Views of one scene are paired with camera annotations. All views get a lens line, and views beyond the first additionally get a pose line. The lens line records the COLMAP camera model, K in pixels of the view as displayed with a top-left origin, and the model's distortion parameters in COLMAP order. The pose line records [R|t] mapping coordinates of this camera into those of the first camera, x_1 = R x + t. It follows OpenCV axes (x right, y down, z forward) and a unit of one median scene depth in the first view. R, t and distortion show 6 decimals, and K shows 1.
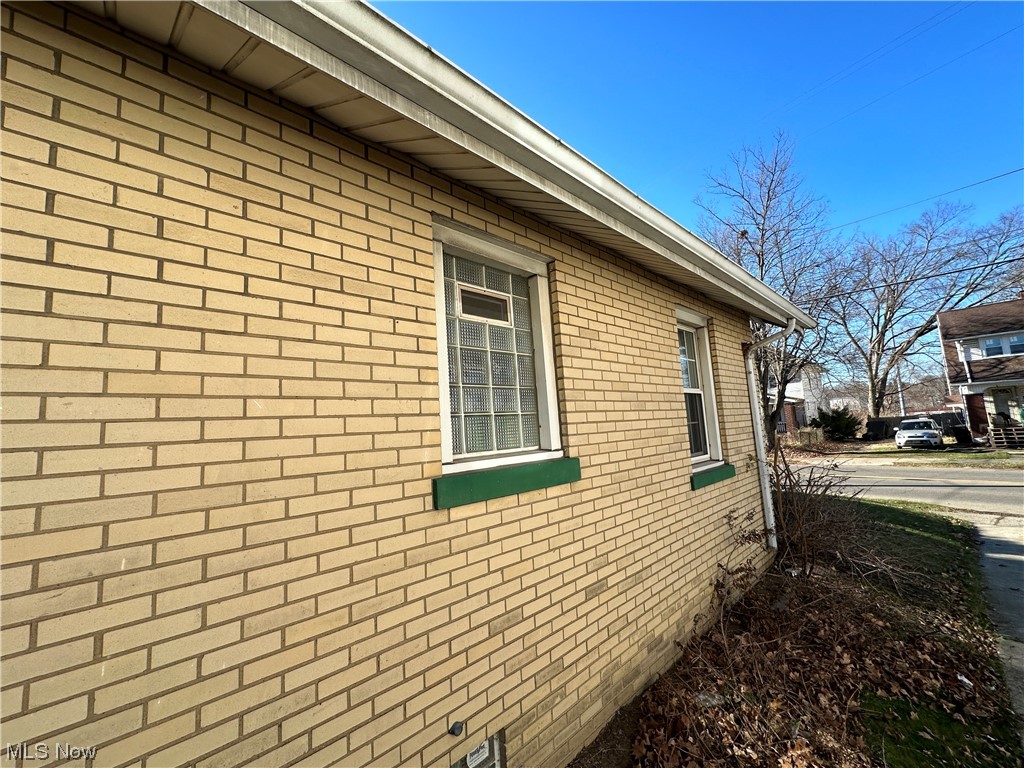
lens RADIAL K [[409.9, 0, 512.0], [0, 409.9, 384.0], [0, 0, 1]] dist [0.001191, 0.000192]
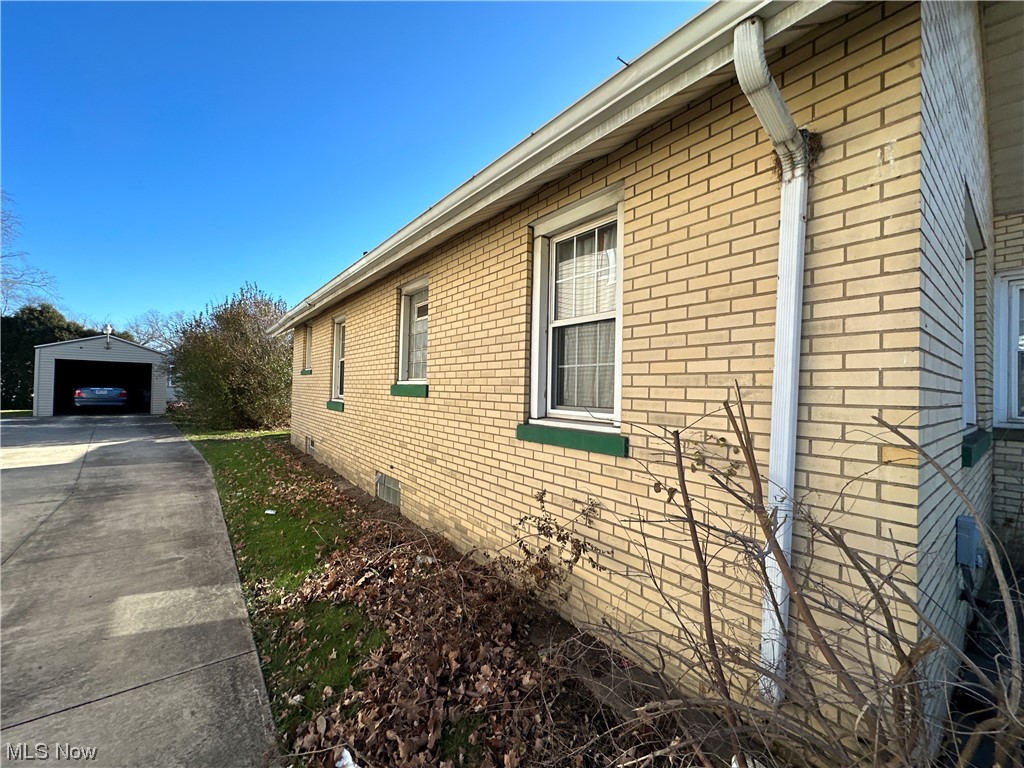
lens RADIAL K [[409.9, 0, 512.0], [0, 409.9, 384.0], [0, 0, 1]] dist [0.001191, 0.000192]
pose [[-0.097762, 0.039382, -0.994430, 1.688629], [0.091675, 0.995325, 0.030405, 0.137792], [0.990978, -0.088192, -0.100915, 1.372724]]
